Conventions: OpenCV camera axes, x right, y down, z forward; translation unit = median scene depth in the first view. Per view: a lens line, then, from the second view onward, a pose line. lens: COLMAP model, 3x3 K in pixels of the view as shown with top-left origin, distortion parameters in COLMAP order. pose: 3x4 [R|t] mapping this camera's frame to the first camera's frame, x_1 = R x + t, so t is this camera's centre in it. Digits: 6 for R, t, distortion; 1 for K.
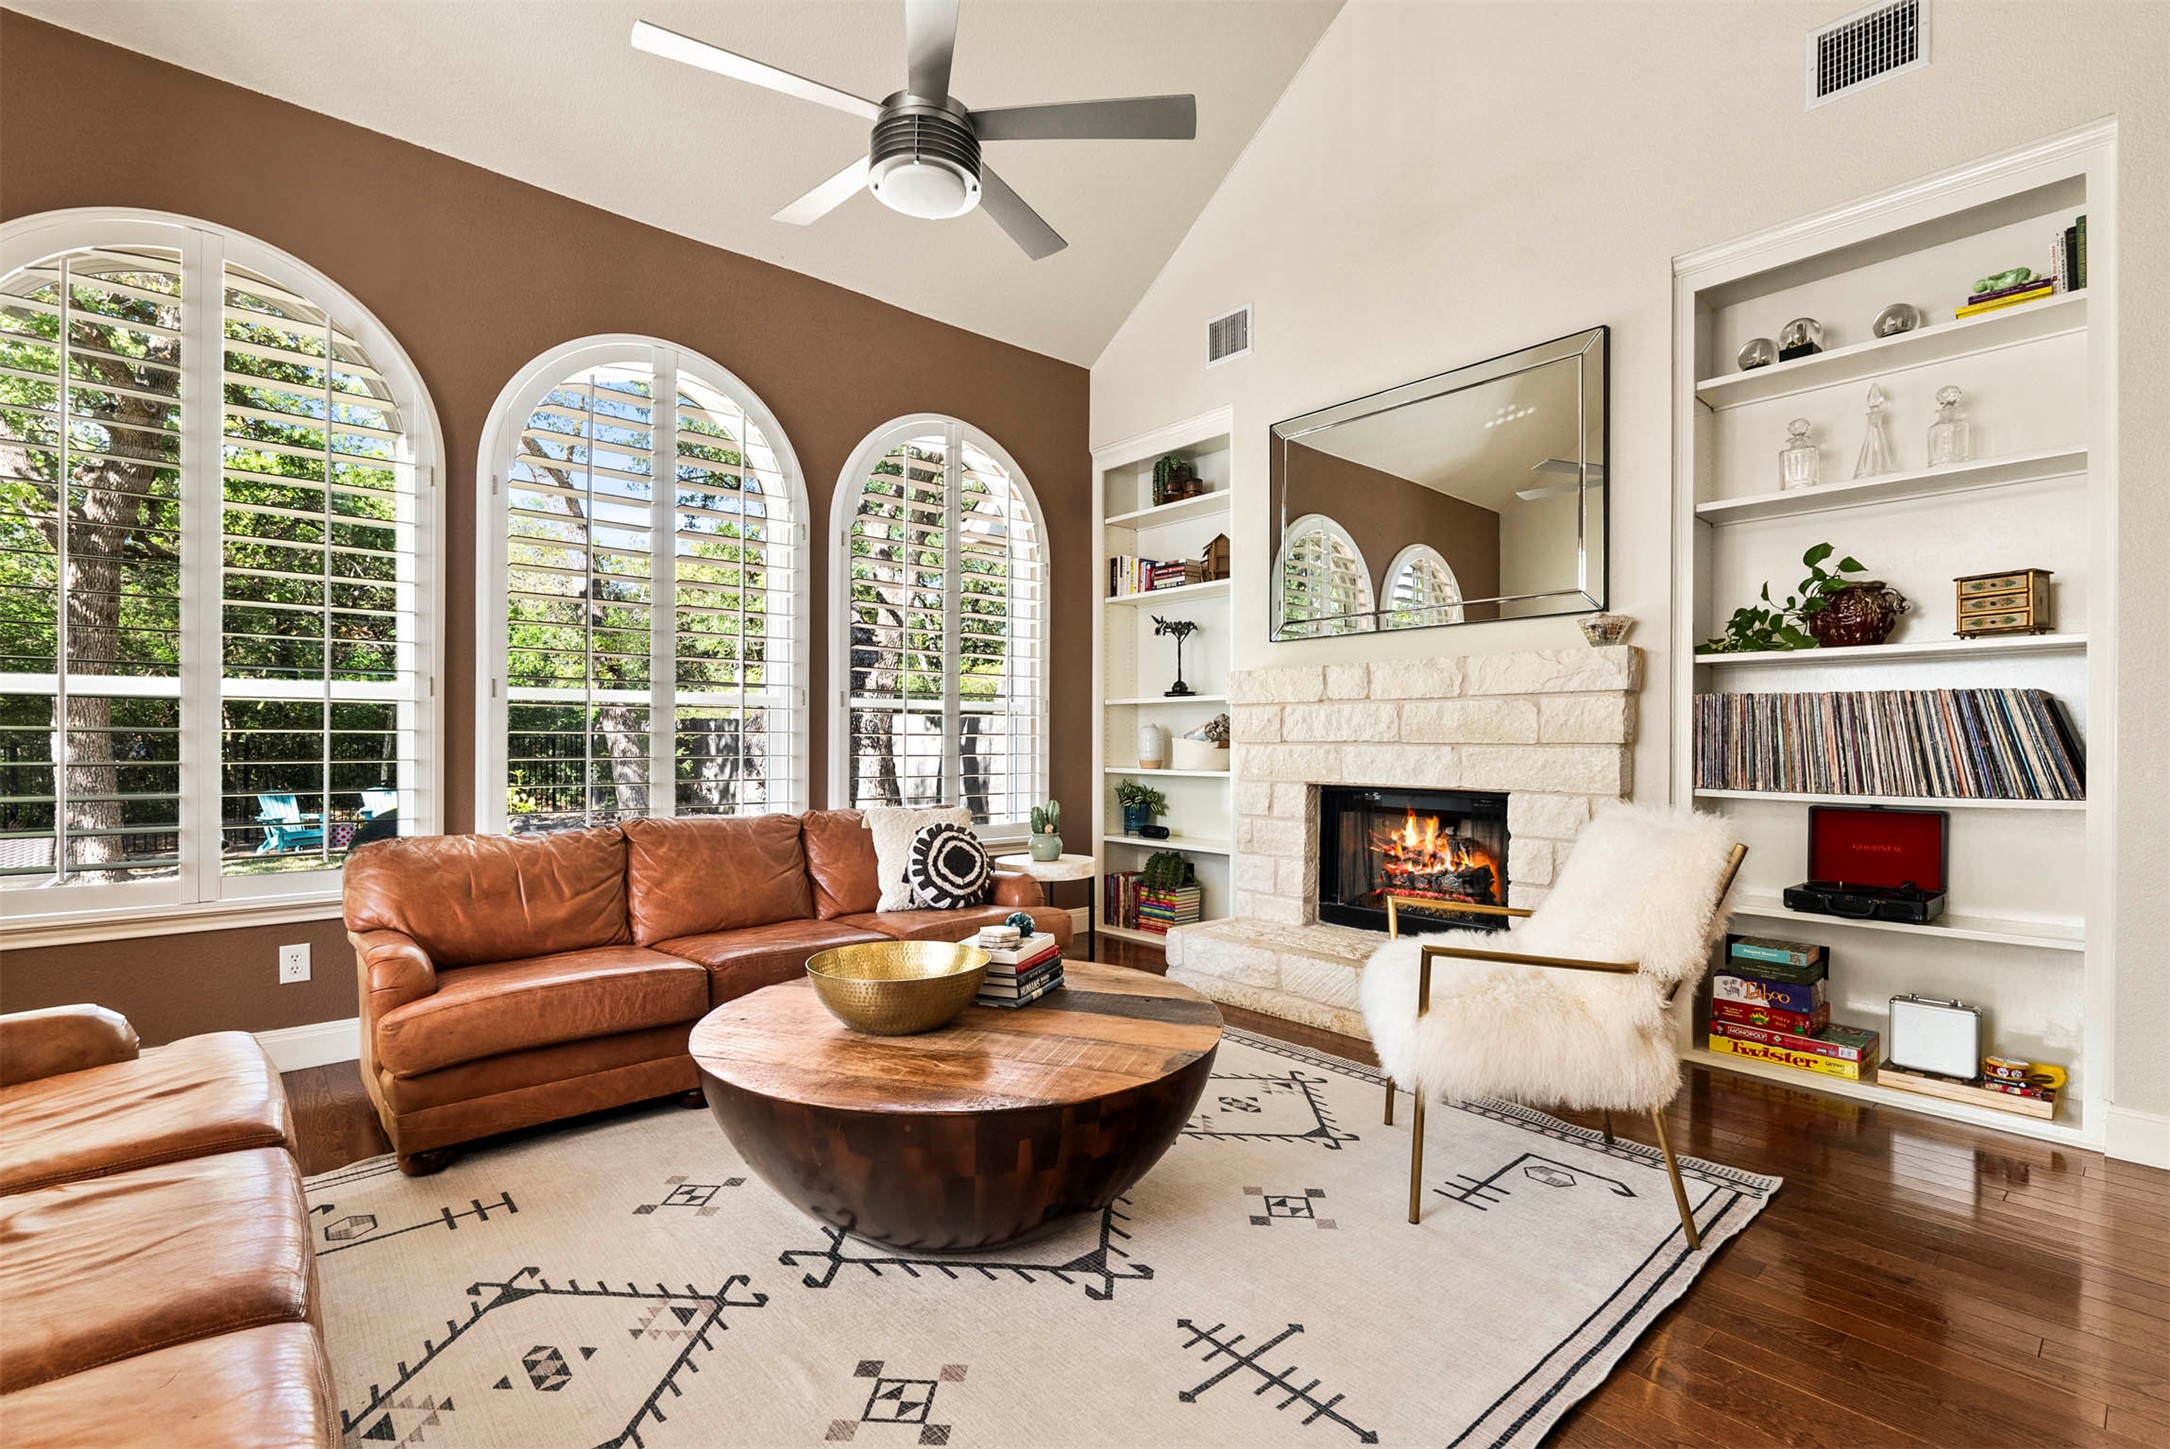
lens RADIAL K [[974.5, 0, 1087.3], [0, 974.5, 745.1], [0, 0, 1]] dist [-0.002267, -0.000568]
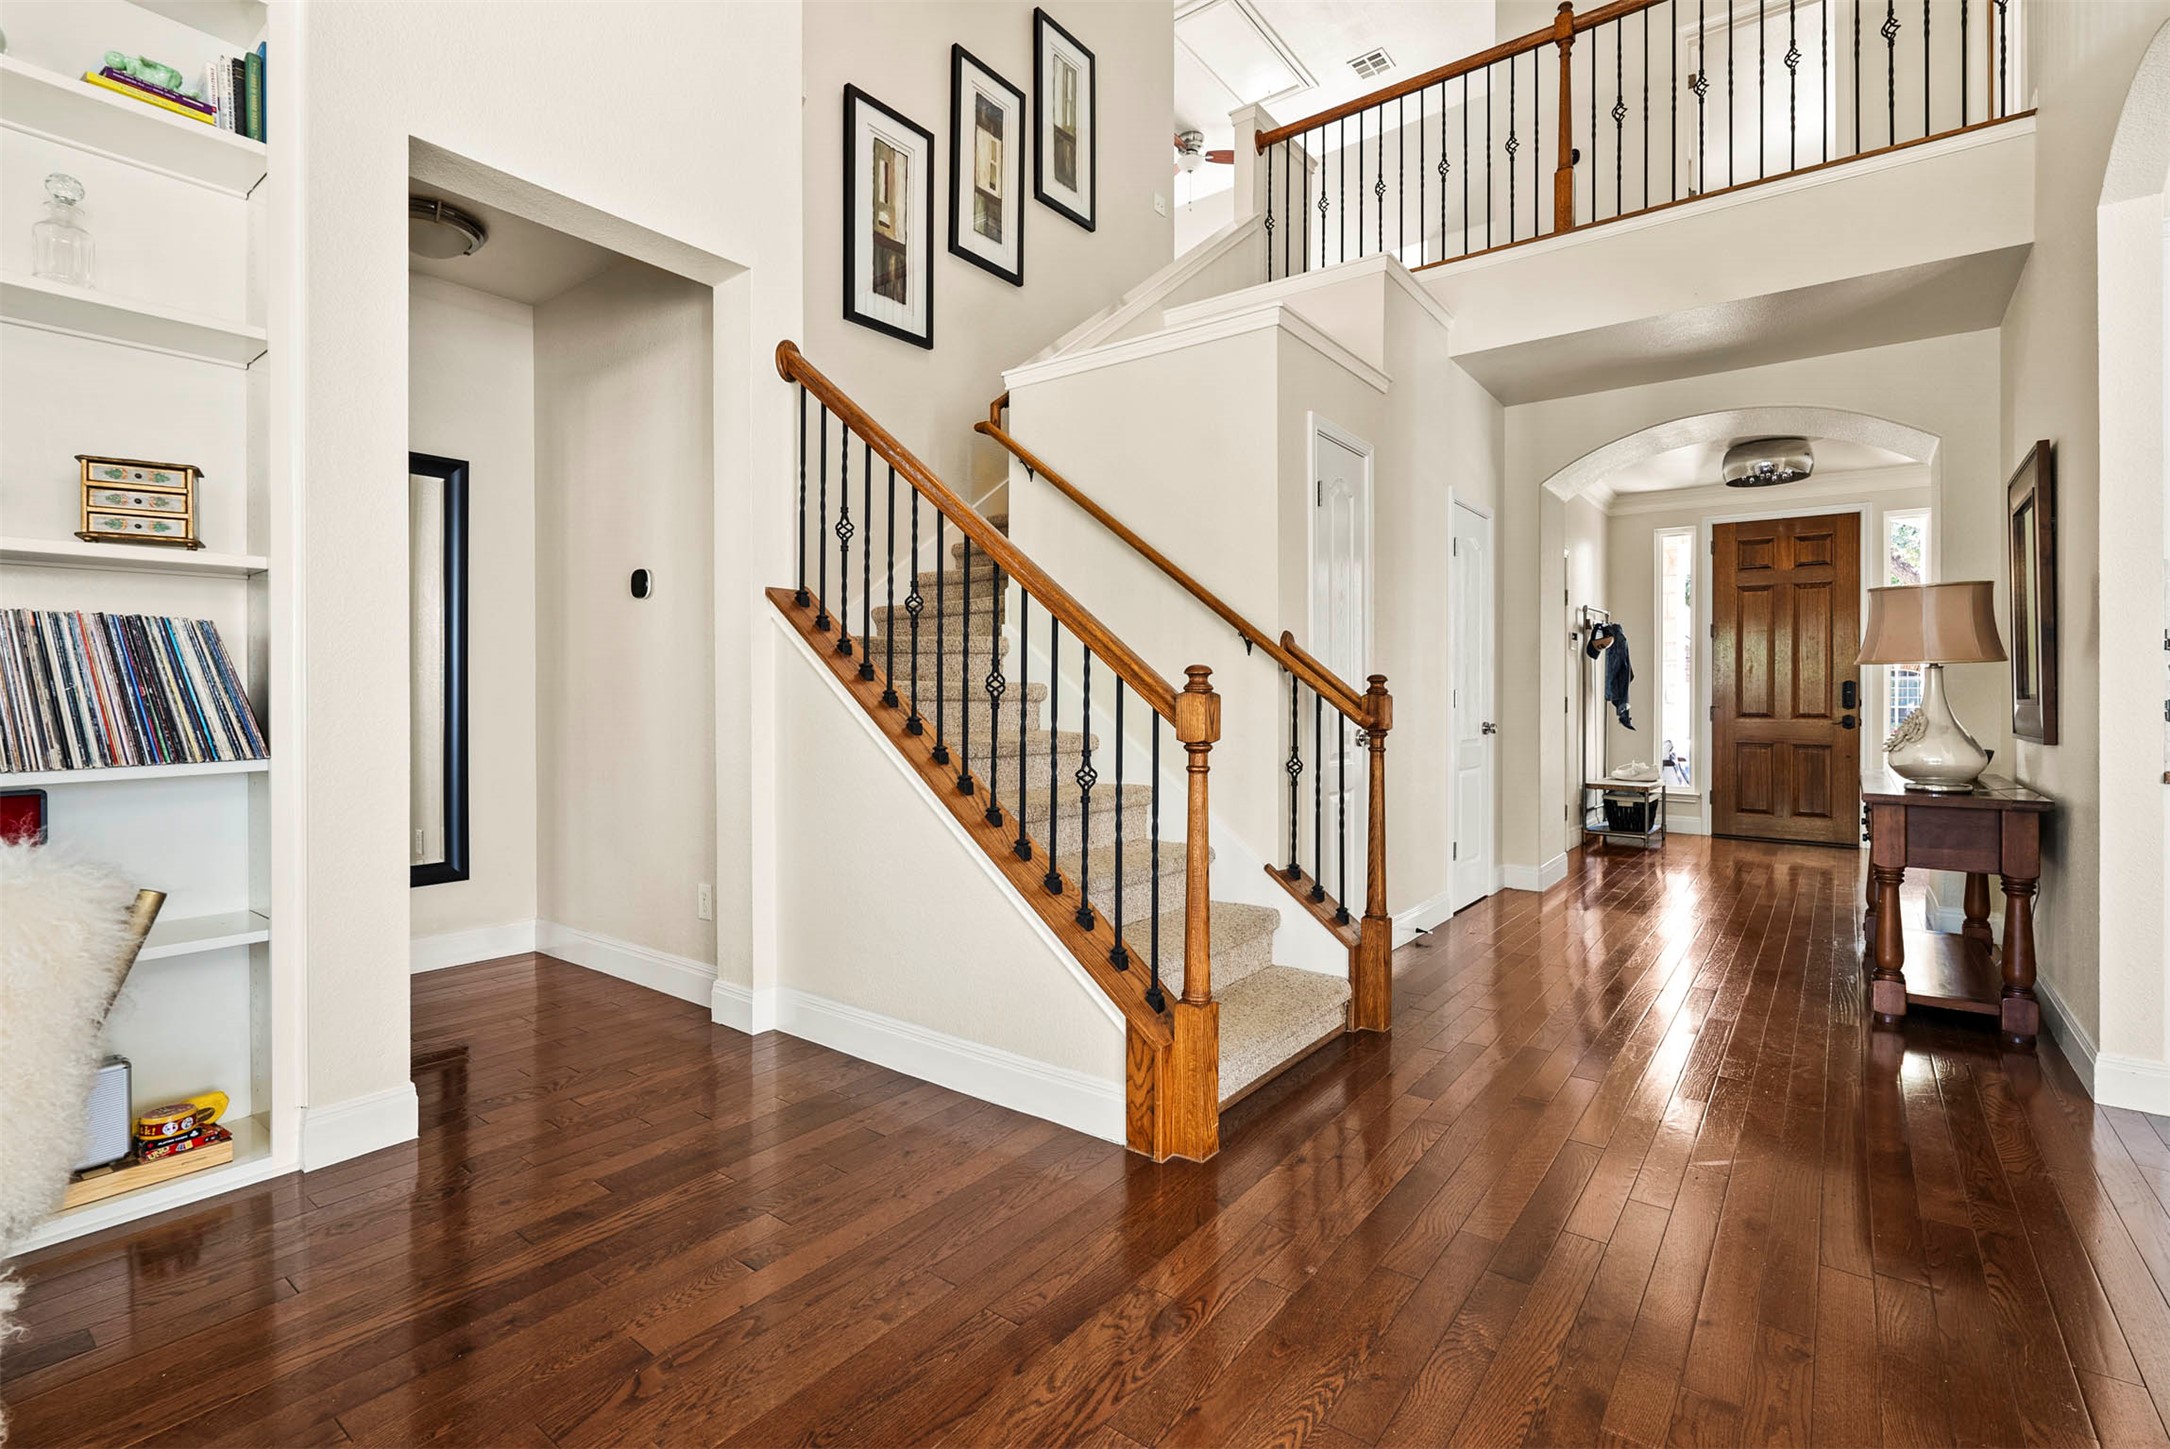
lens RADIAL K [[997.5, 0, 1094.8], [0, 997.5, 695.7], [0, 0, 1]] dist [-0.003578, -0.000306]
pose [[-0.197554, -0.003878, 0.980284, 0.042541], [0.004534, 0.999978, 0.004870, 0.001416], [-0.980282, 0.005407, -0.197532, 0.386913]]
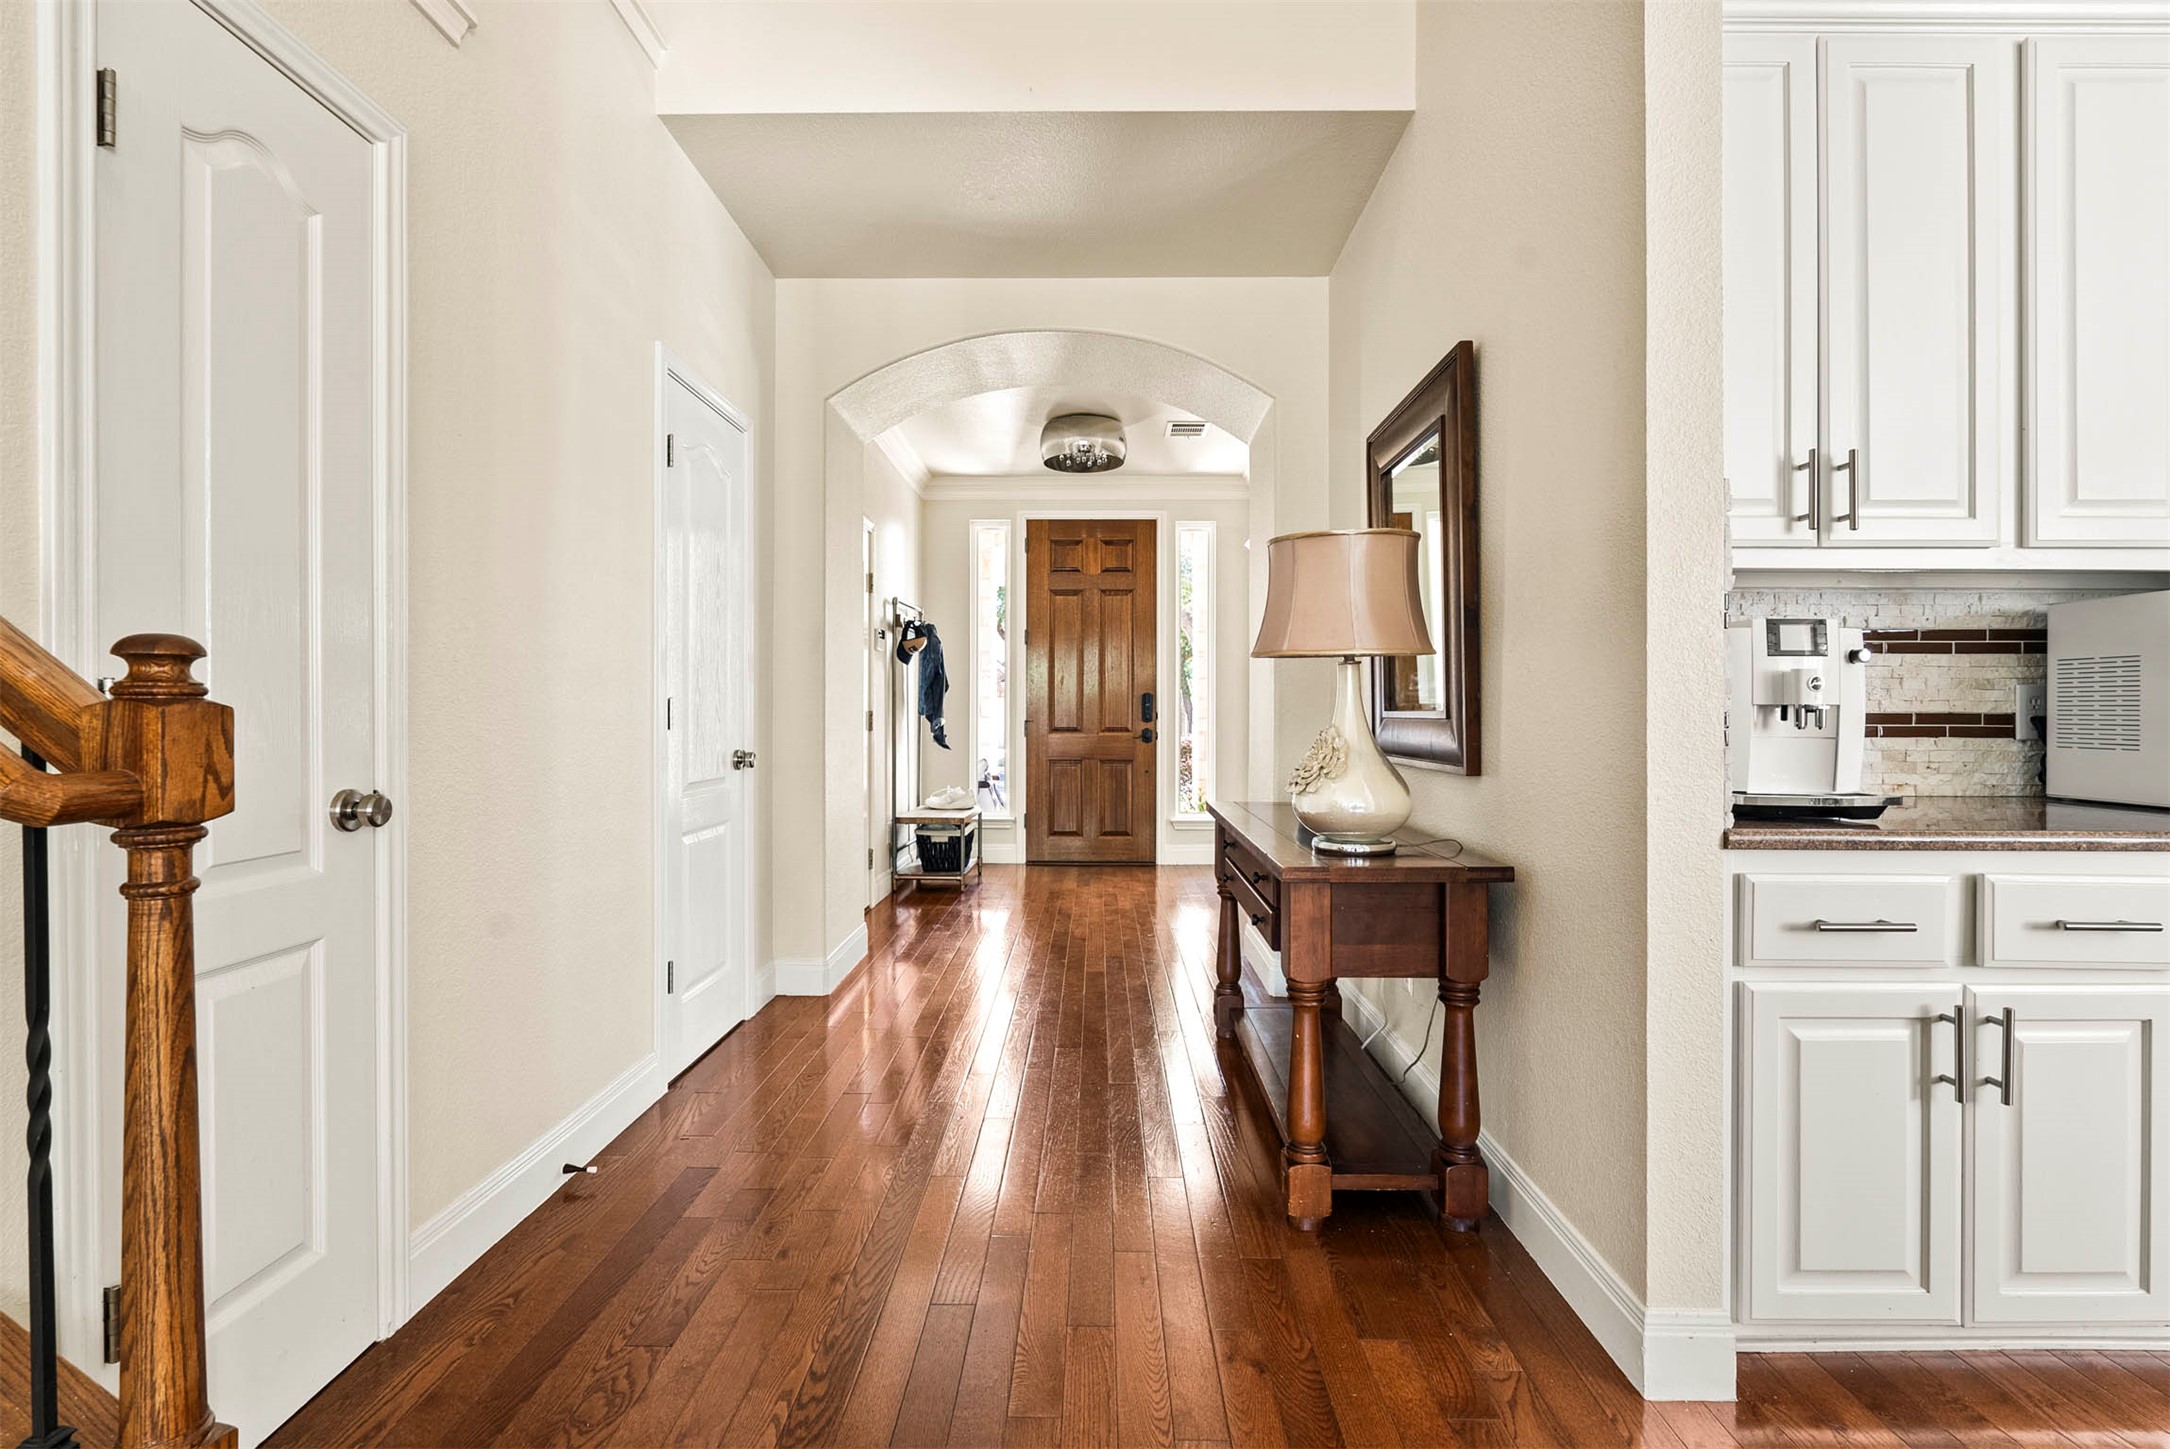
lens RADIAL K [[997.5, 0, 1094.8], [0, 997.5, 695.7], [0, 0, 1]] dist [-0.003578, -0.000306]
pose [[-0.743162, 0.006803, 0.669077, 0.558659], [0.003007, 0.999972, -0.006827, 0.007182], [-0.669105, -0.003062, -0.743161, -0.049172]]
